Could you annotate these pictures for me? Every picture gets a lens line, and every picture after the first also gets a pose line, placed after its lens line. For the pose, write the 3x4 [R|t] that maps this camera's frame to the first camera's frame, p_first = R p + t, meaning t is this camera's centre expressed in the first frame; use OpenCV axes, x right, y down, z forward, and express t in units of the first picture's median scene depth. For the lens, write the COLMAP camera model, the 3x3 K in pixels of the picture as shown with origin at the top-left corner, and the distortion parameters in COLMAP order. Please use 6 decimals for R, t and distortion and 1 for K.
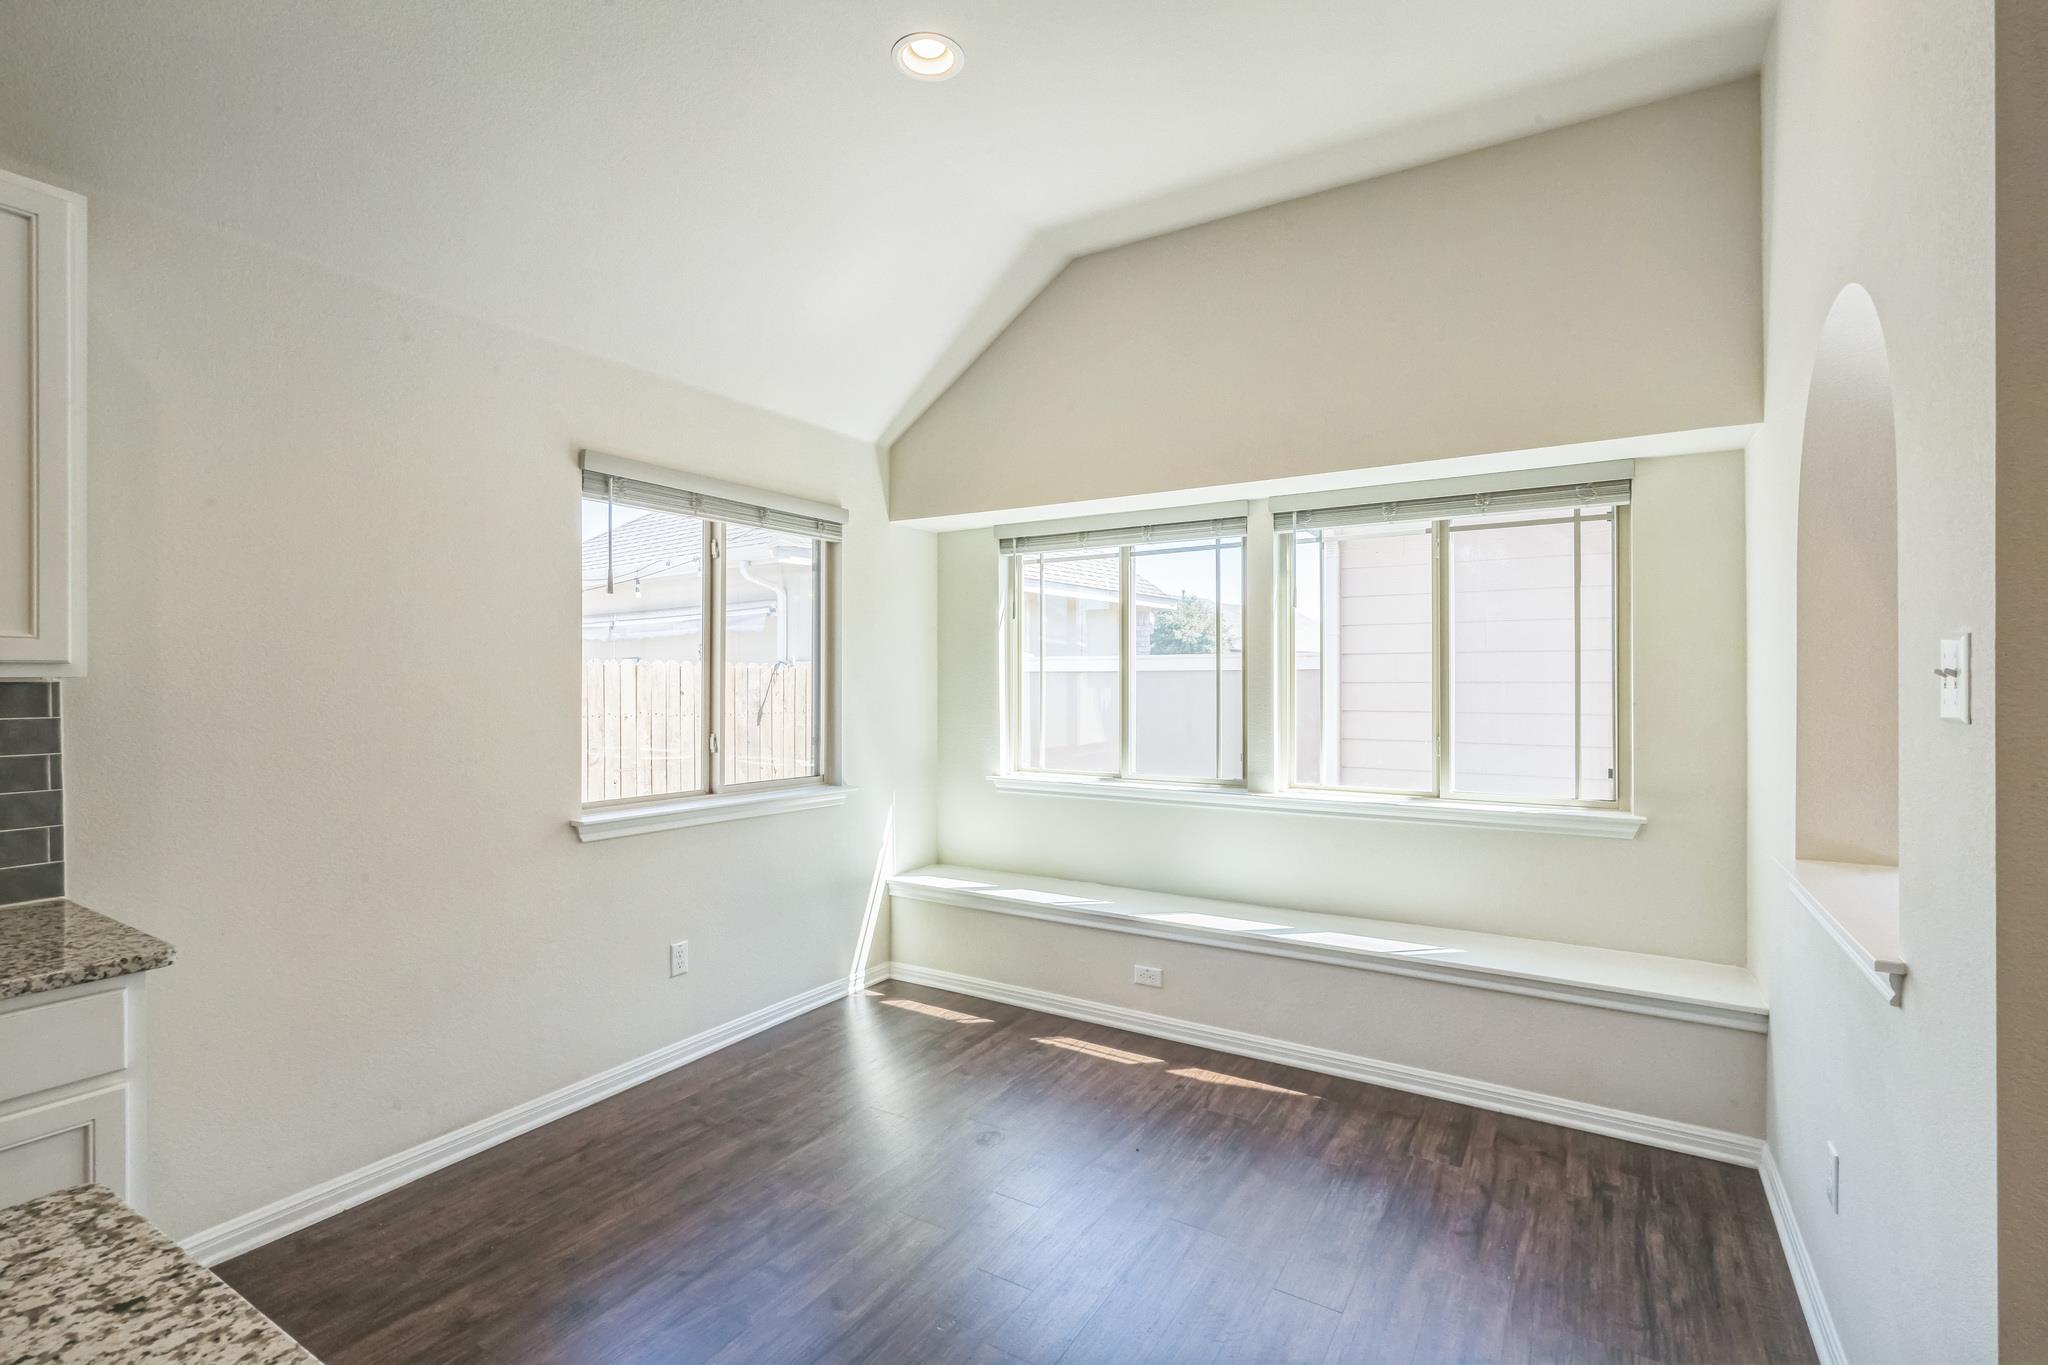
lens RADIAL K [[930.3, 0, 1043.0], [0, 930.3, 673.5], [0, 0, 1]] dist [-0.007497, 0.004199]
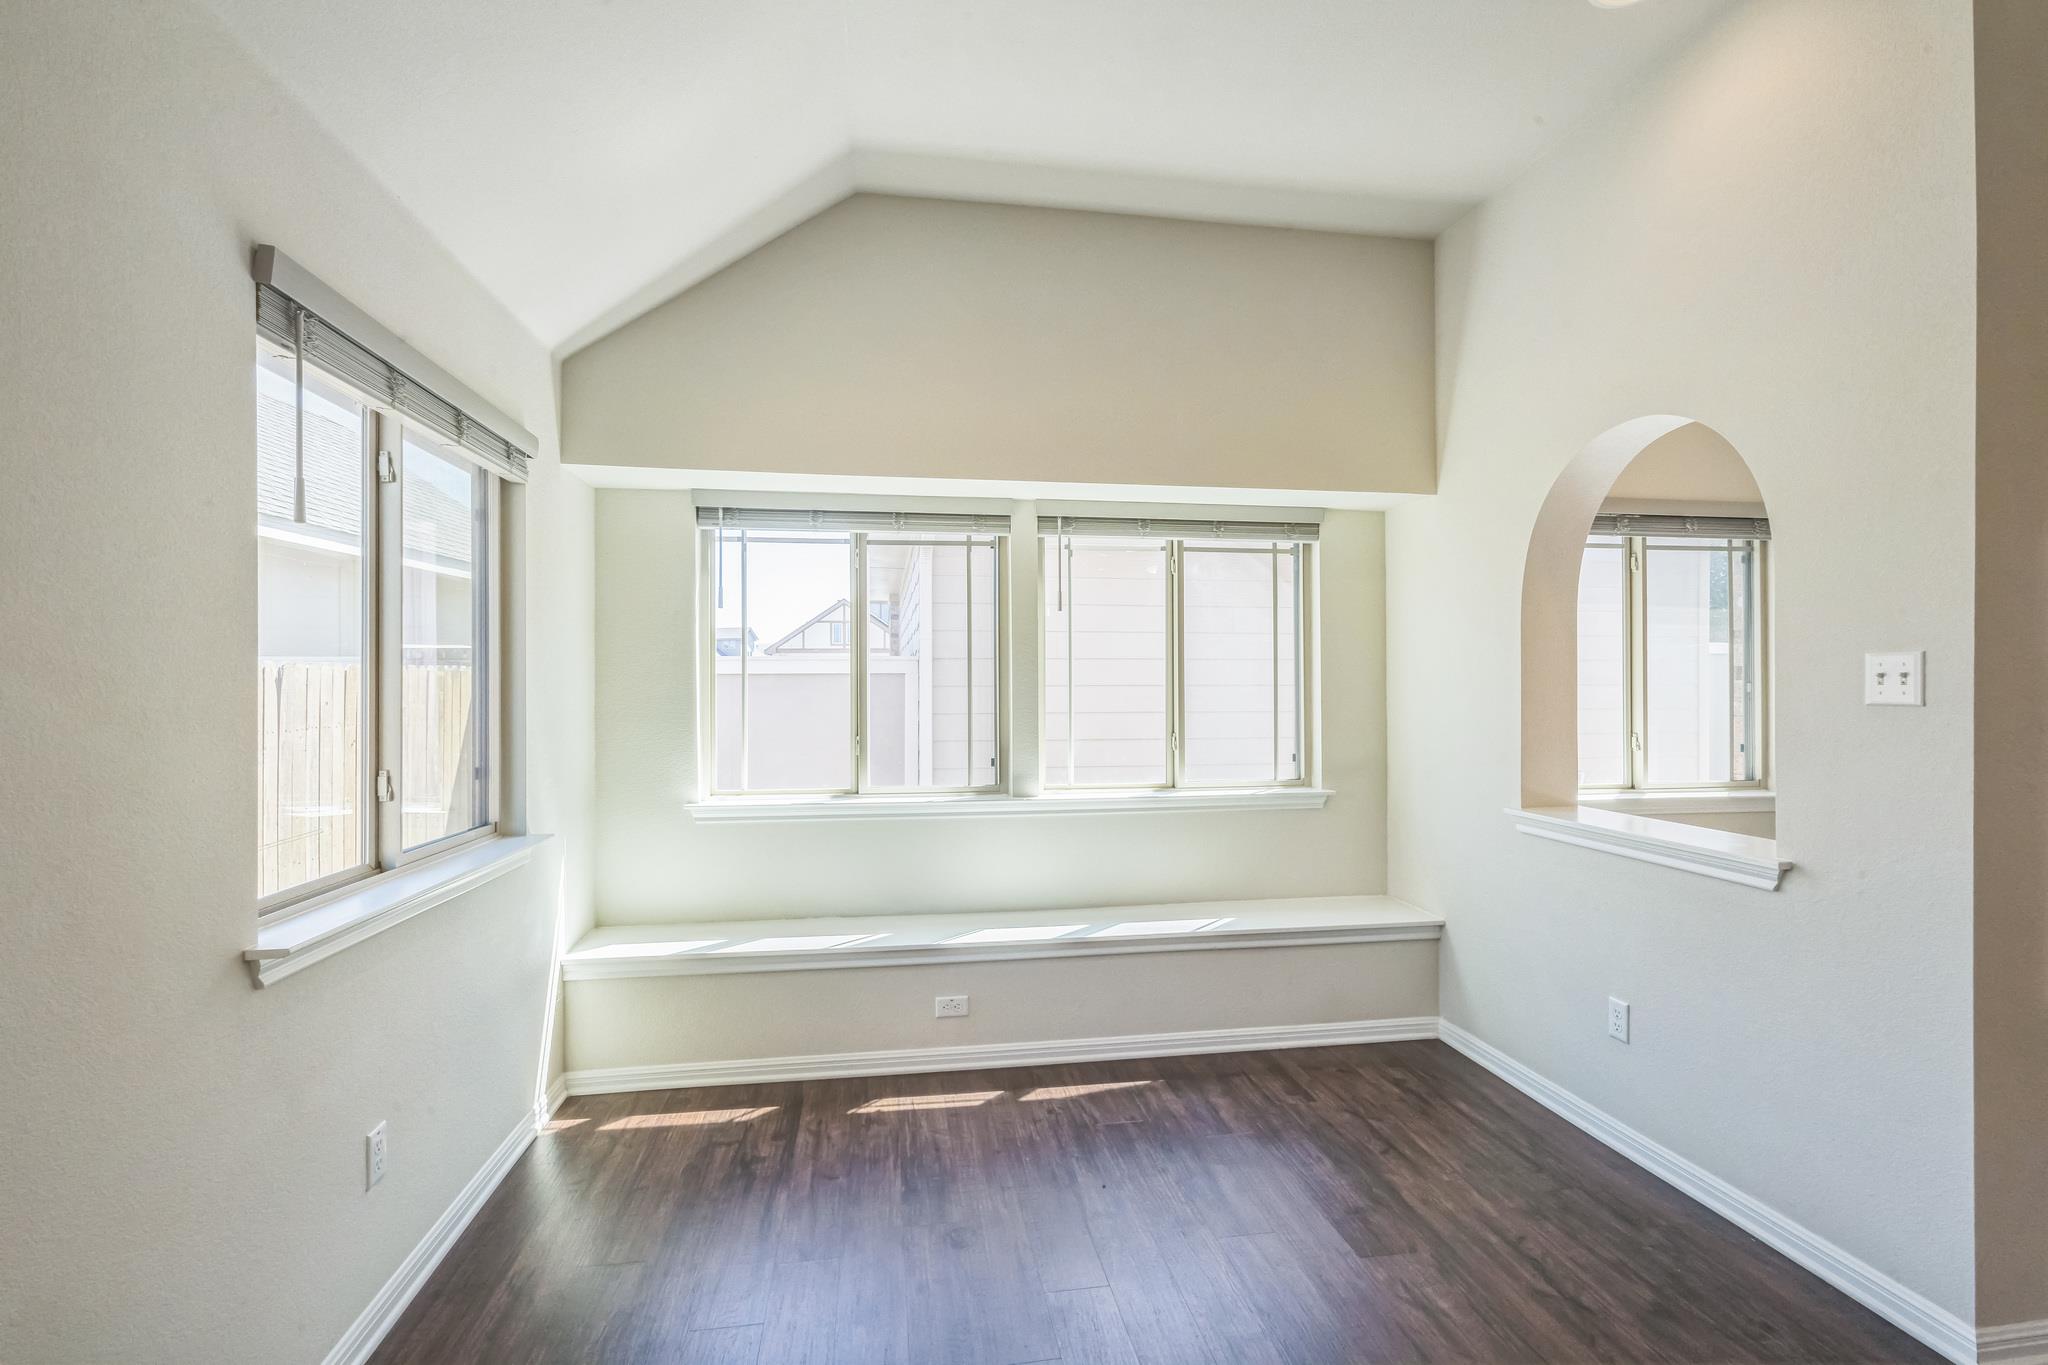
lens RADIAL K [[930.3, 0, 1002.8], [0, 930.3, 679.6], [0, 0, 1]] dist [-0.007497, 0.004199]
pose [[0.757012, 0.002370, 0.653397, -0.457260], [-0.004408, 0.999989, 0.001480, 0.002285], [-0.653386, -0.004001, 0.757014, 0.281981]]
